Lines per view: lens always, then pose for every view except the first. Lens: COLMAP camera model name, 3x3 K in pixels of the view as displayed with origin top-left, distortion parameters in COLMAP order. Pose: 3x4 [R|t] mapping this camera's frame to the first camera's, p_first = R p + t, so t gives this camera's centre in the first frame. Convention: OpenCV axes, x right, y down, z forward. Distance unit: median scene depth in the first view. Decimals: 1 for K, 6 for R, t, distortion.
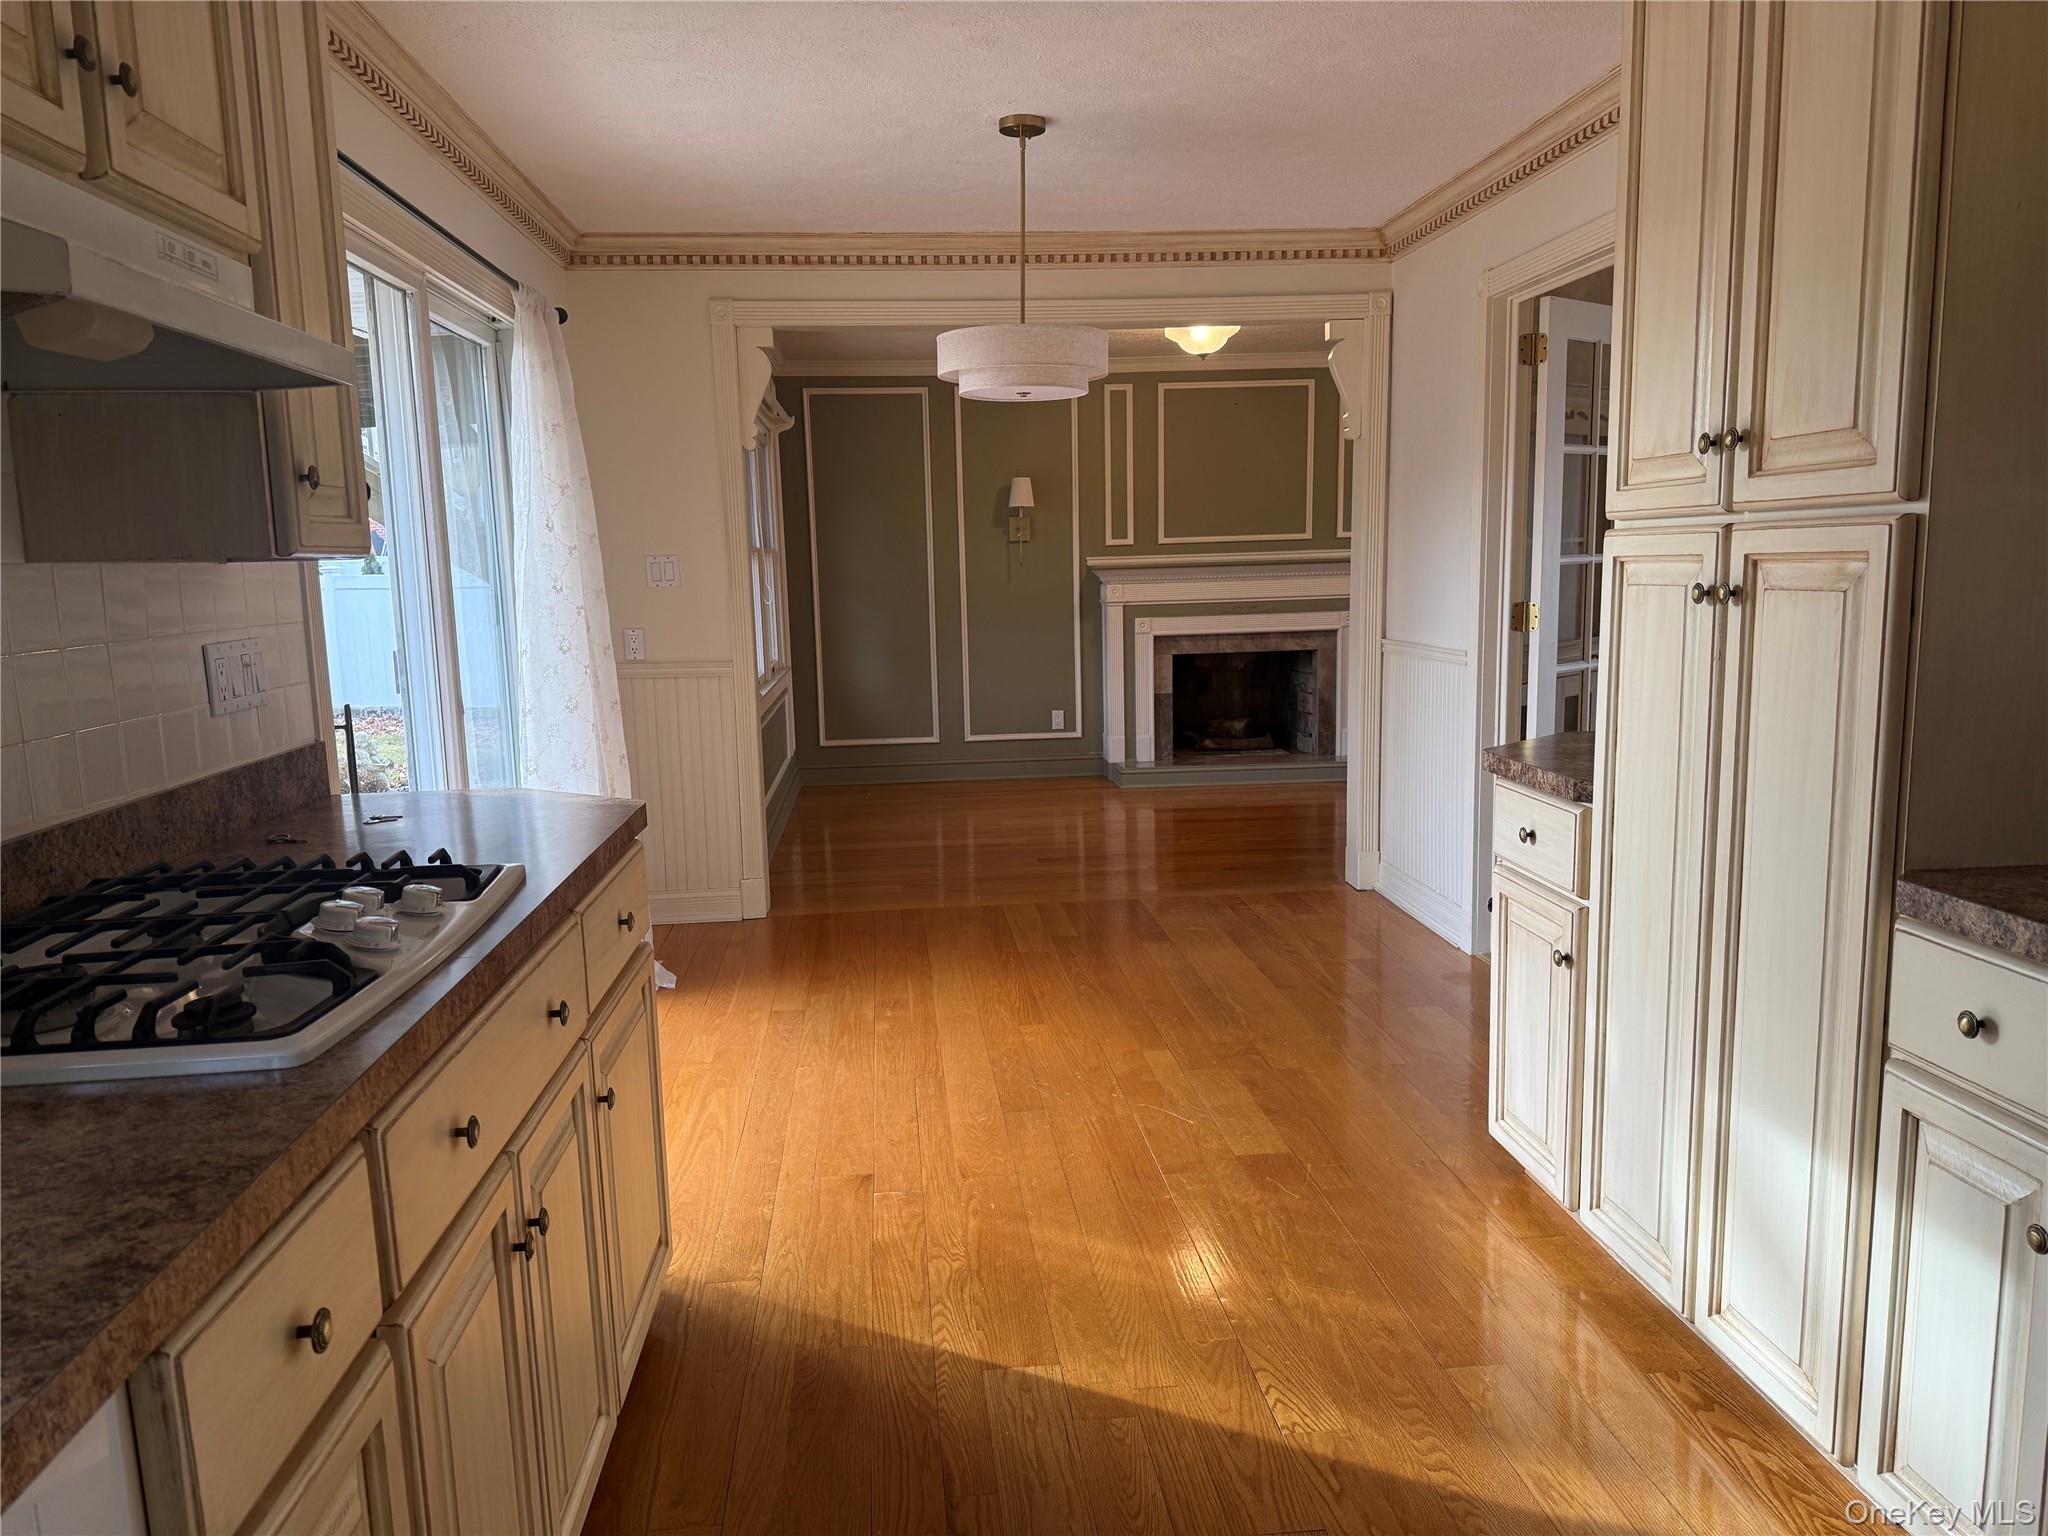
lens RADIAL K [[1432.9, 0, 1024.0], [0, 1432.9, 768.0], [0, 0, 1]] dist [0.077499, -0.106565]
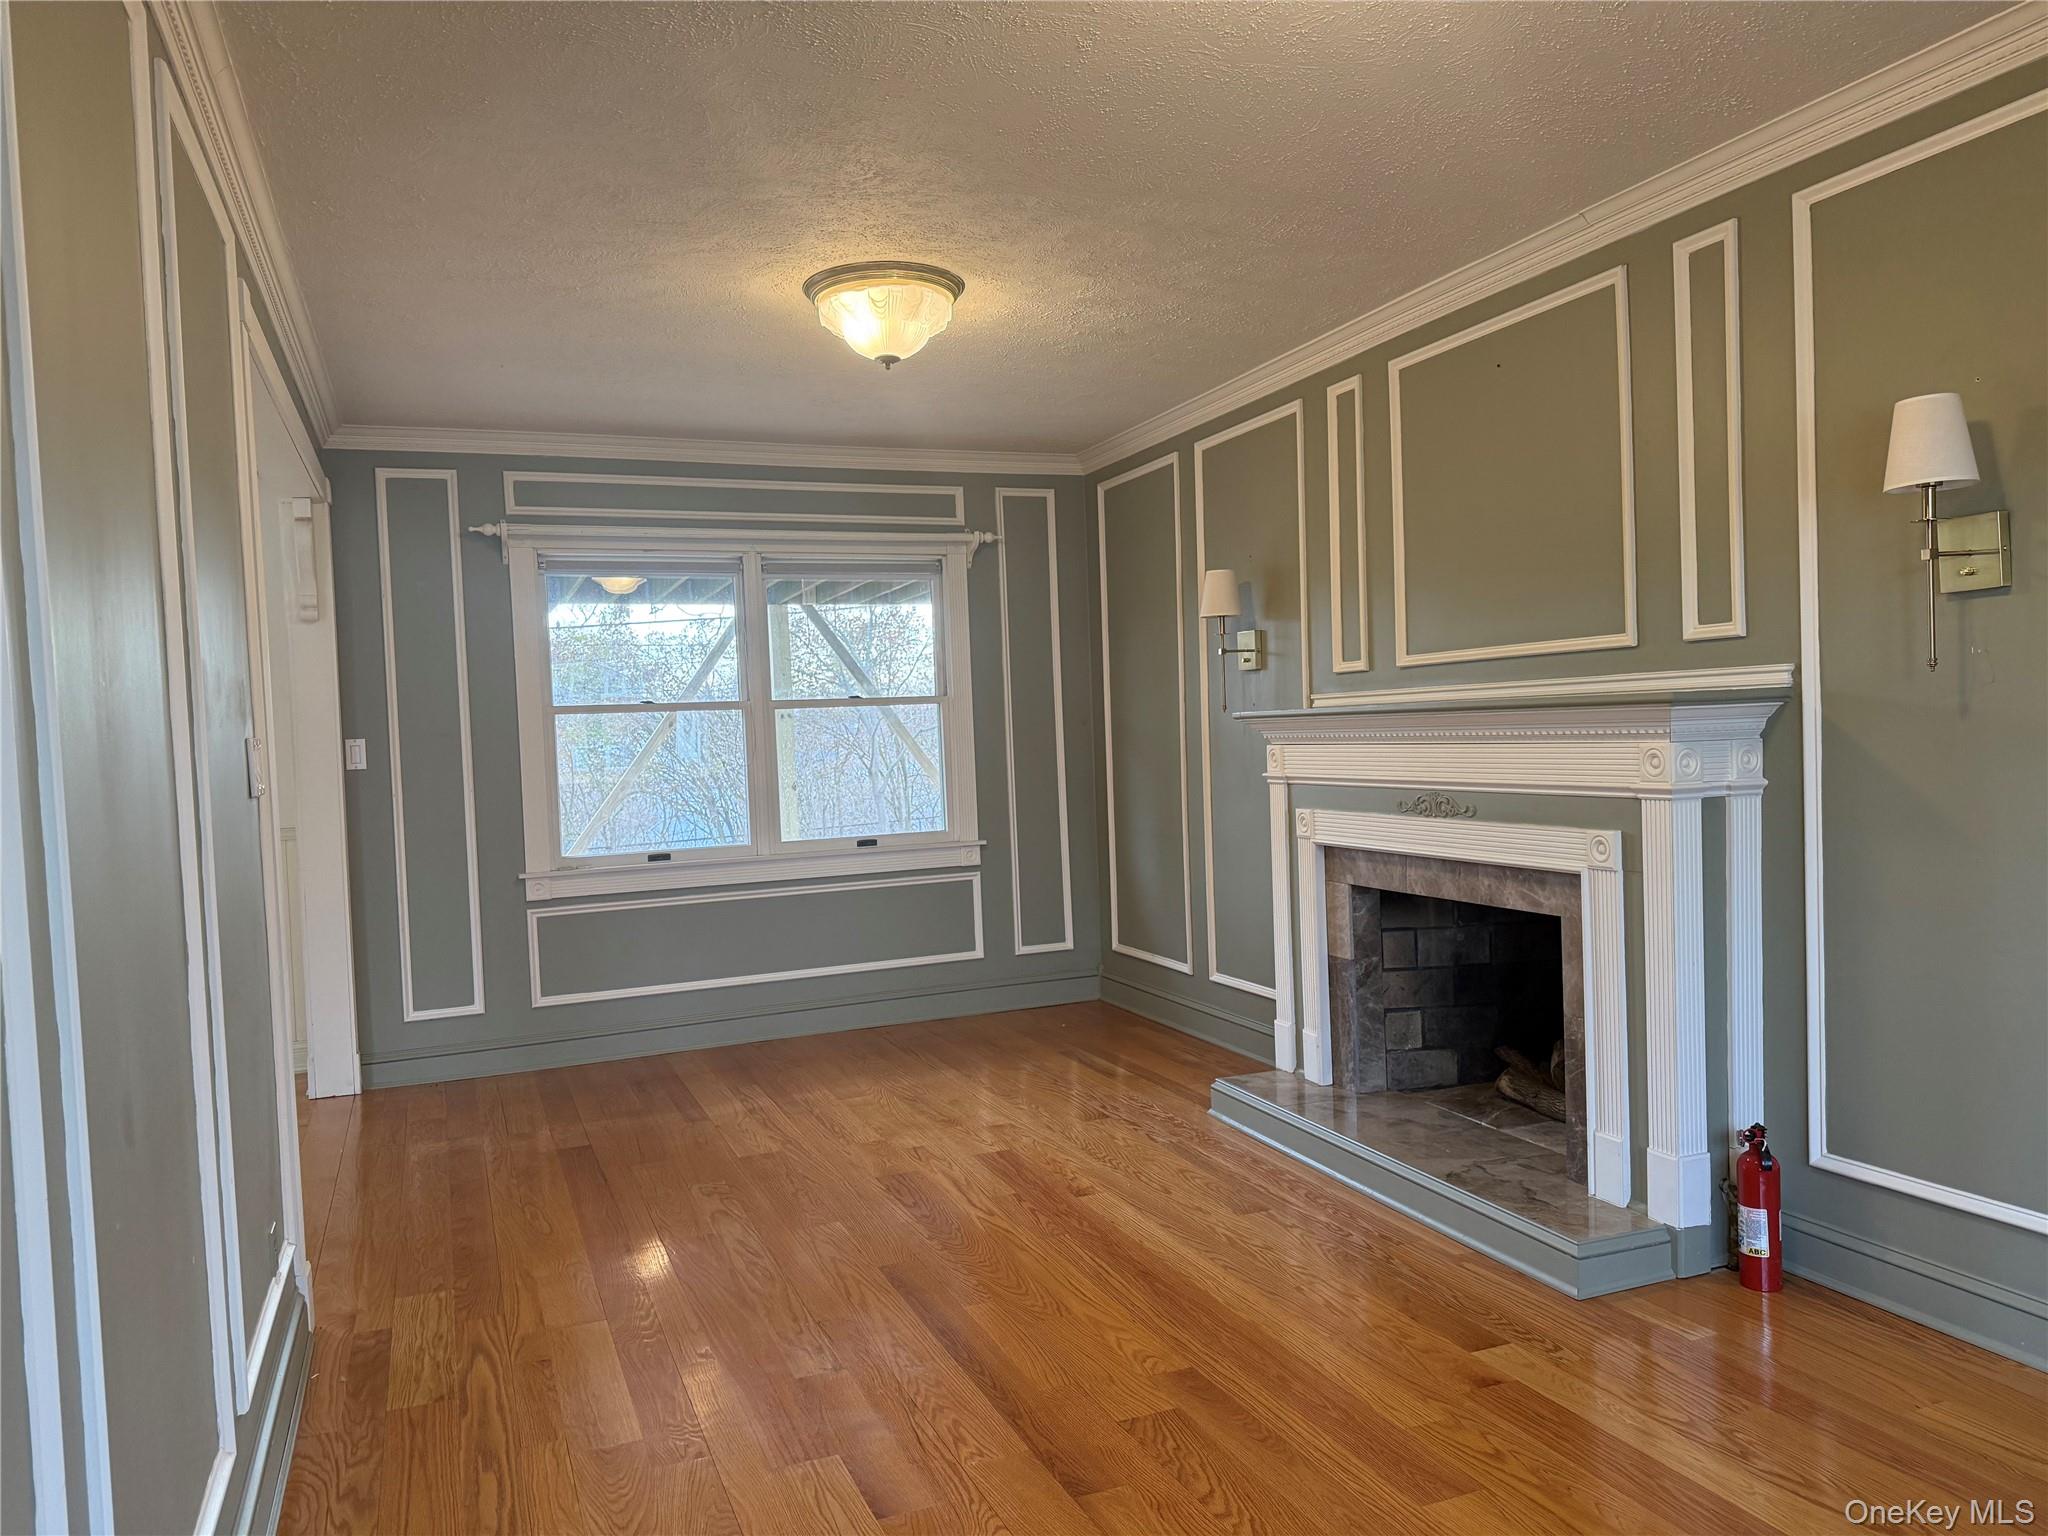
lens RADIAL K [[1428.4, 0, 1024.0], [0, 1428.4, 768.0], [0, 0, 1]] dist [0.117956, -0.003022]
pose [[0.310395, 0.042504, -0.949657, 0.549751], [-0.106574, 0.994258, 0.009666, -0.112401], [0.944615, 0.098208, 0.313142, 0.723843]]
